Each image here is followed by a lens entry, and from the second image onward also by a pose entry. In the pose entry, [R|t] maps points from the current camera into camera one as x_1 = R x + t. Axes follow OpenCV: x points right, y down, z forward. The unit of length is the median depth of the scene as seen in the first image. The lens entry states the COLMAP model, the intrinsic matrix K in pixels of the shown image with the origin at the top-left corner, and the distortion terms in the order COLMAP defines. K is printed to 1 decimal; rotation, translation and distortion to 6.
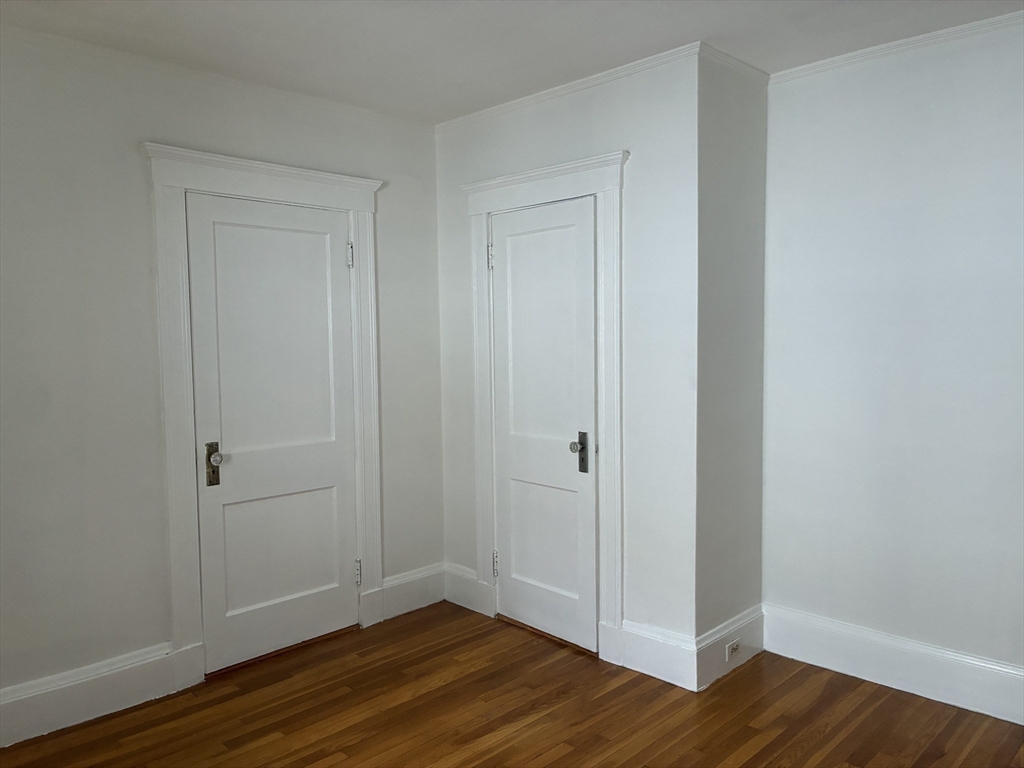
lens RADIAL K [[775.4, 0, 516.4], [0, 775.4, 379.4], [0, 0, 1]] dist [0.068211, -0.087247]
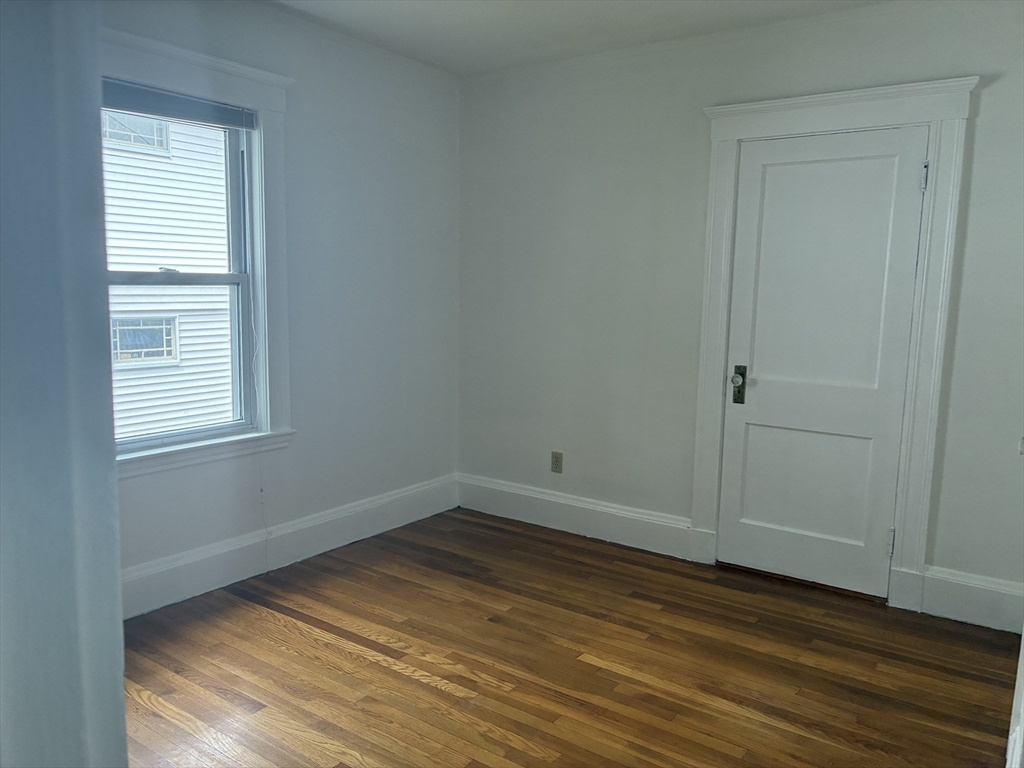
lens RADIAL K [[775.4, 0, 516.4], [0, 775.4, 379.4], [0, 0, 1]] dist [0.068211, -0.087247]
pose [[0.171427, 0.141186, -0.975028, 0.656387], [-0.076671, 0.988589, 0.129669, -0.020758], [0.982209, 0.052528, 0.180296, 0.481848]]
